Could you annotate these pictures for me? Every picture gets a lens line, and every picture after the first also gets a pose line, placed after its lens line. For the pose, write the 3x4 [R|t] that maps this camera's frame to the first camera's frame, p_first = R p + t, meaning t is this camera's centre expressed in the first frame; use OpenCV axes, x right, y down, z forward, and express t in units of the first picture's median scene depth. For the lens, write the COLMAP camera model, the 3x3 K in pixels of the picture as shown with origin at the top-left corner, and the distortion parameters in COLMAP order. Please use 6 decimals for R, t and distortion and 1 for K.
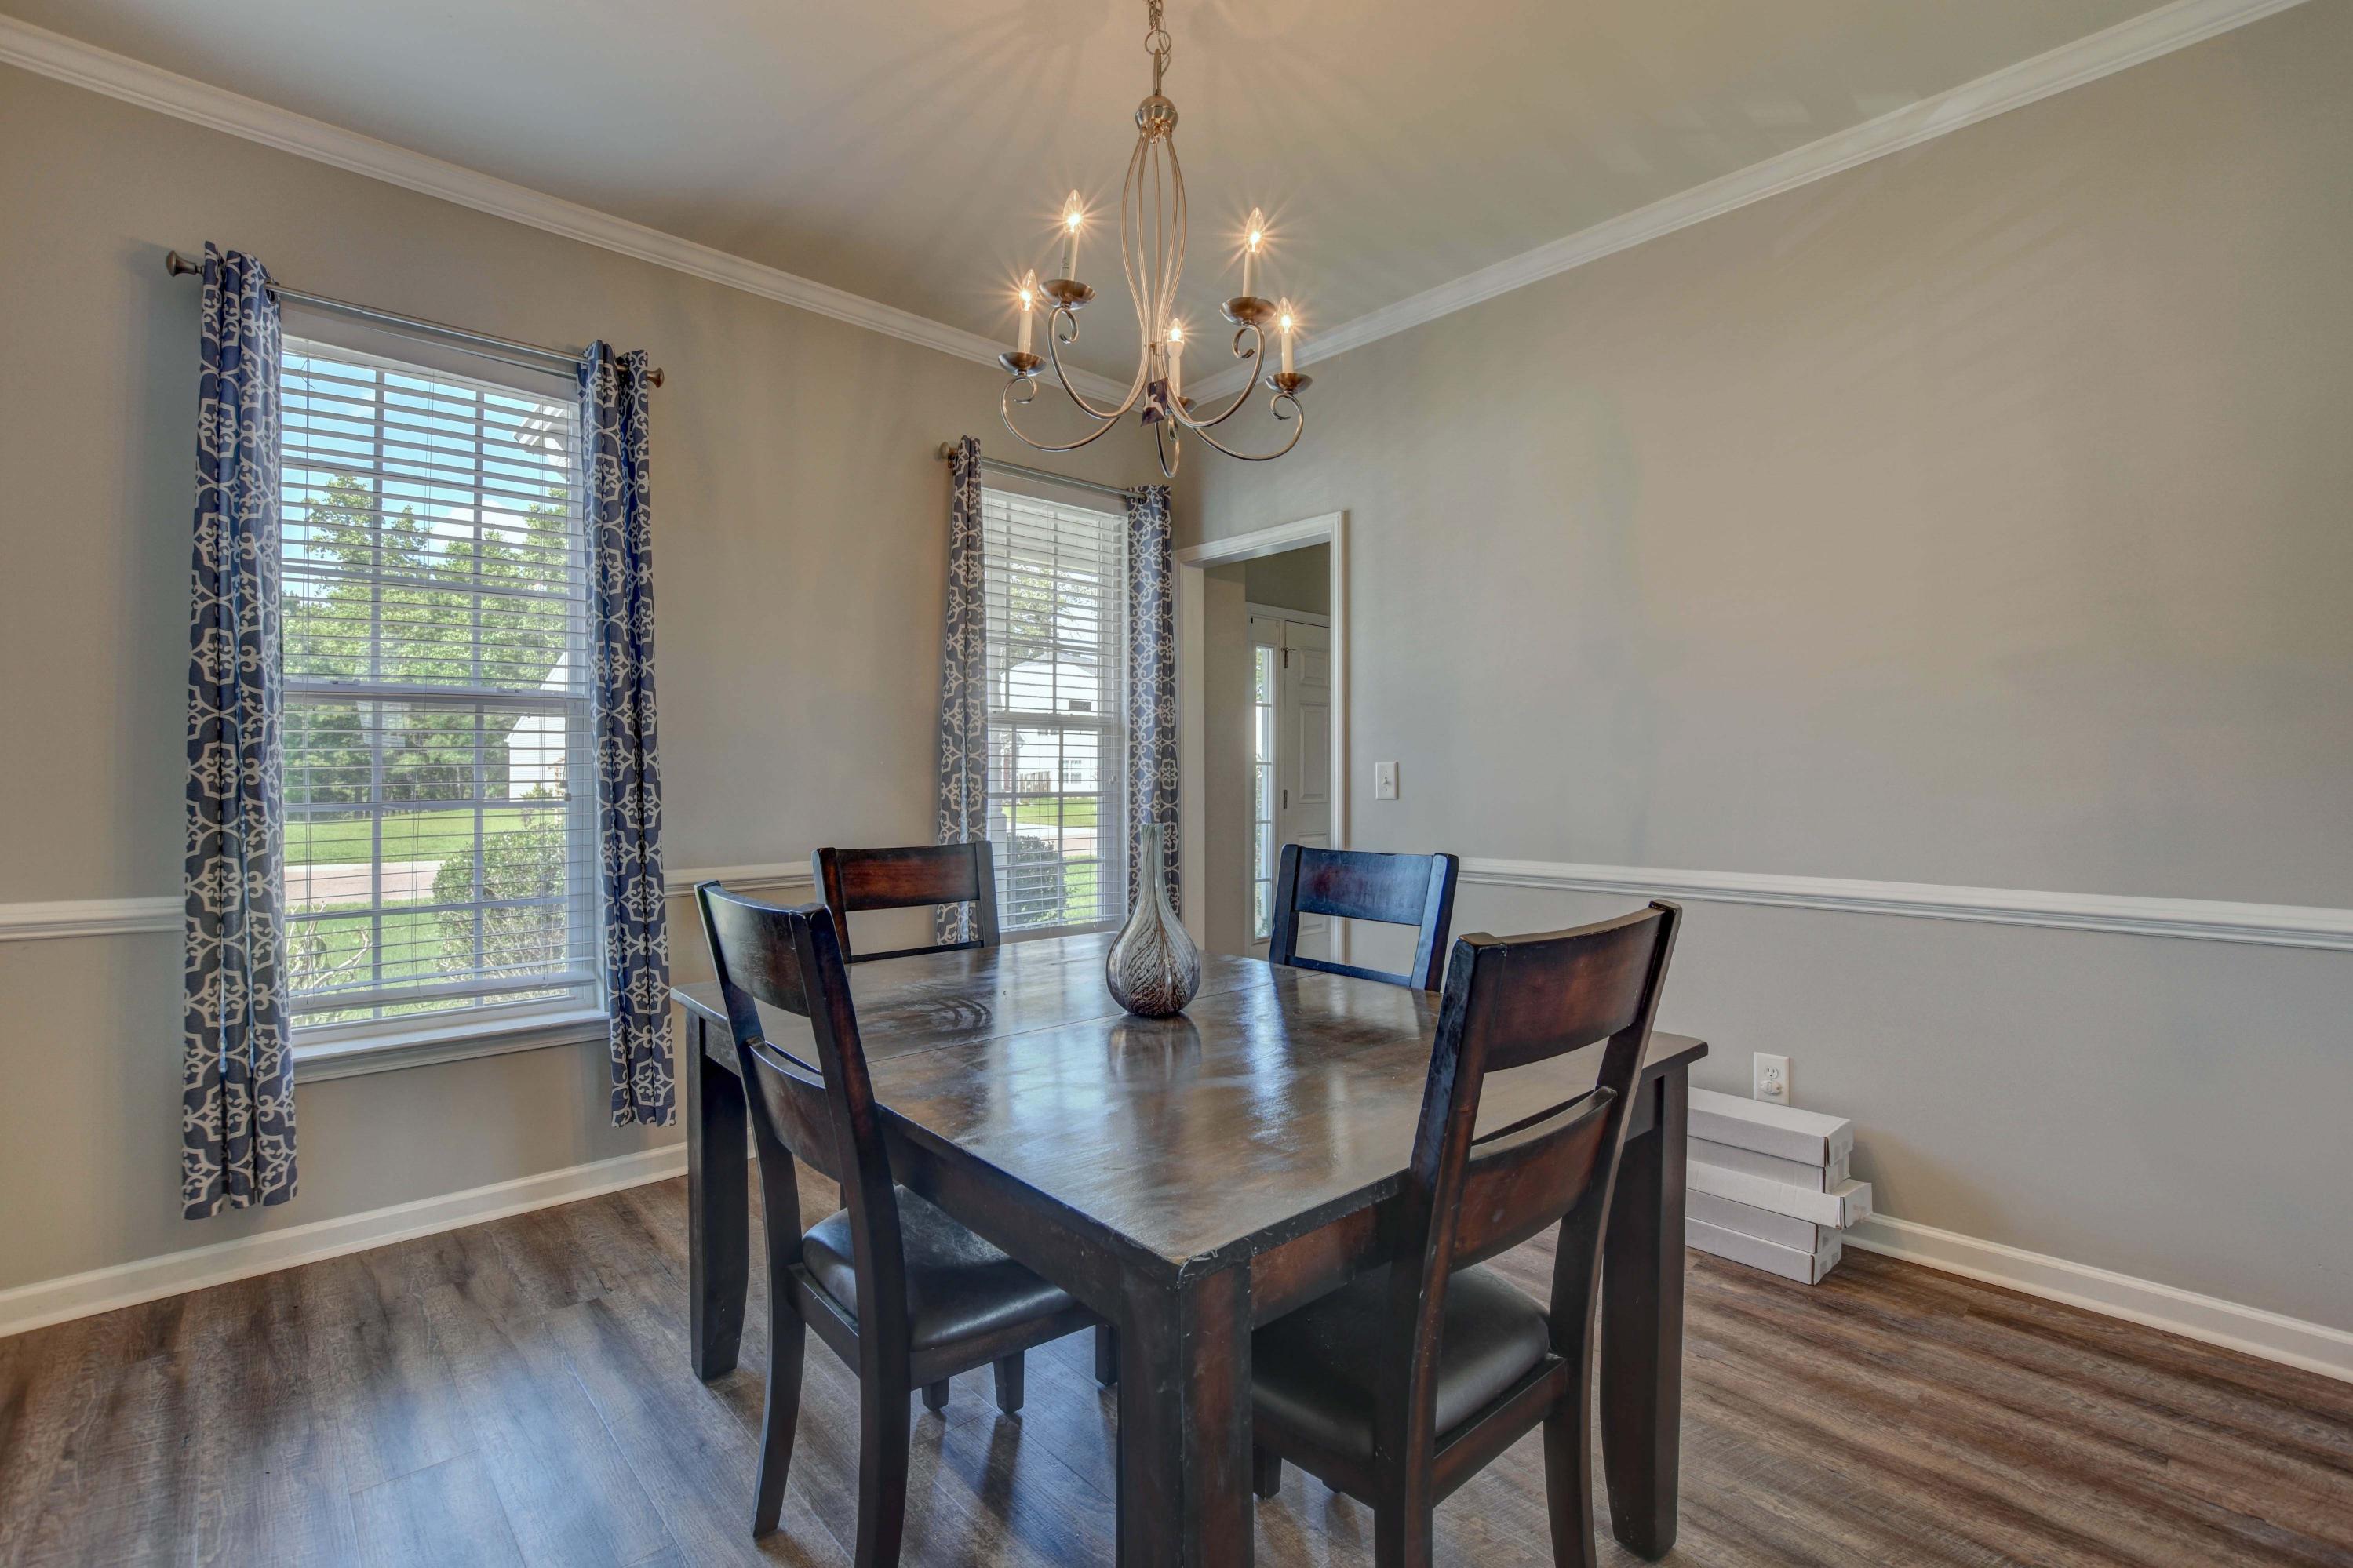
lens RADIAL K [[1080.6, 0, 1176.5], [0, 1080.6, 784.0], [0, 0, 1]] dist [-0.008262, 0.000254]
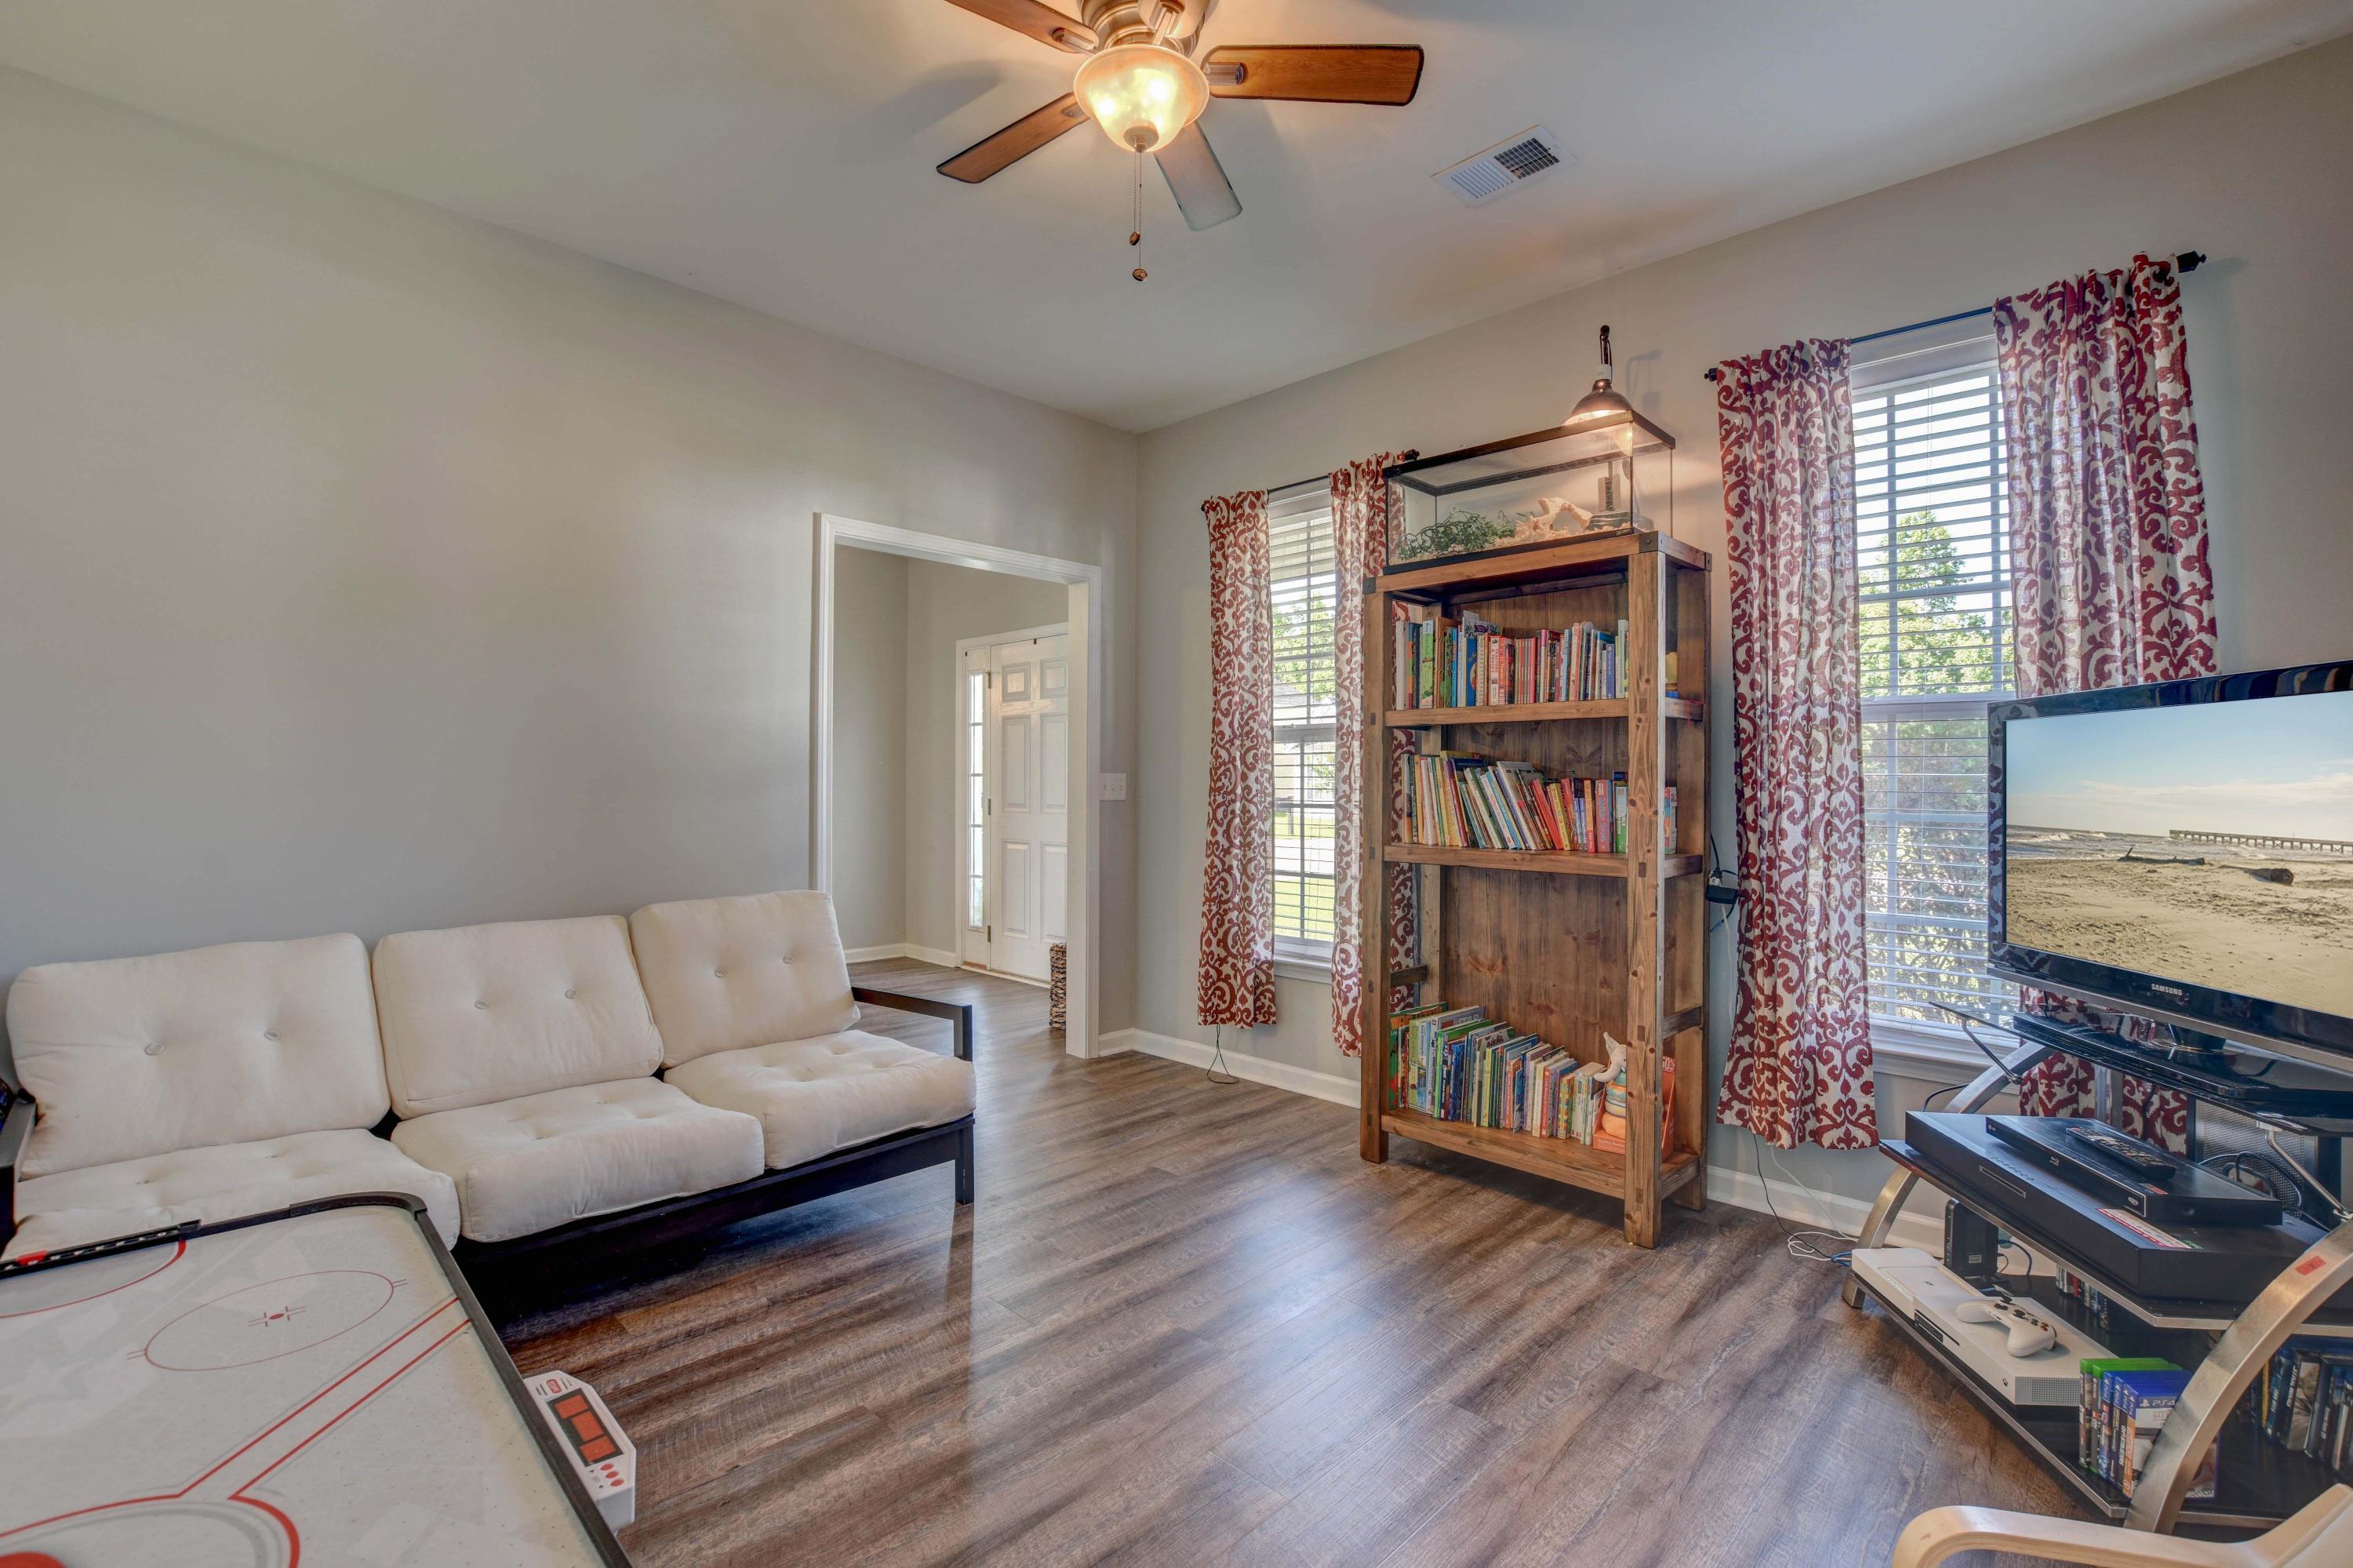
lens RADIAL K [[1080.7, 0, 1176.5], [0, 1080.7, 784.0], [0, 0, 1]] dist [-0.008262, 0.000254]
pose [[0.040668, -0.000683, -0.999172, 0.878007], [-0.004061, 0.999991, -0.000849, -0.007810], [0.999164, 0.004092, 0.040665, 0.834401]]
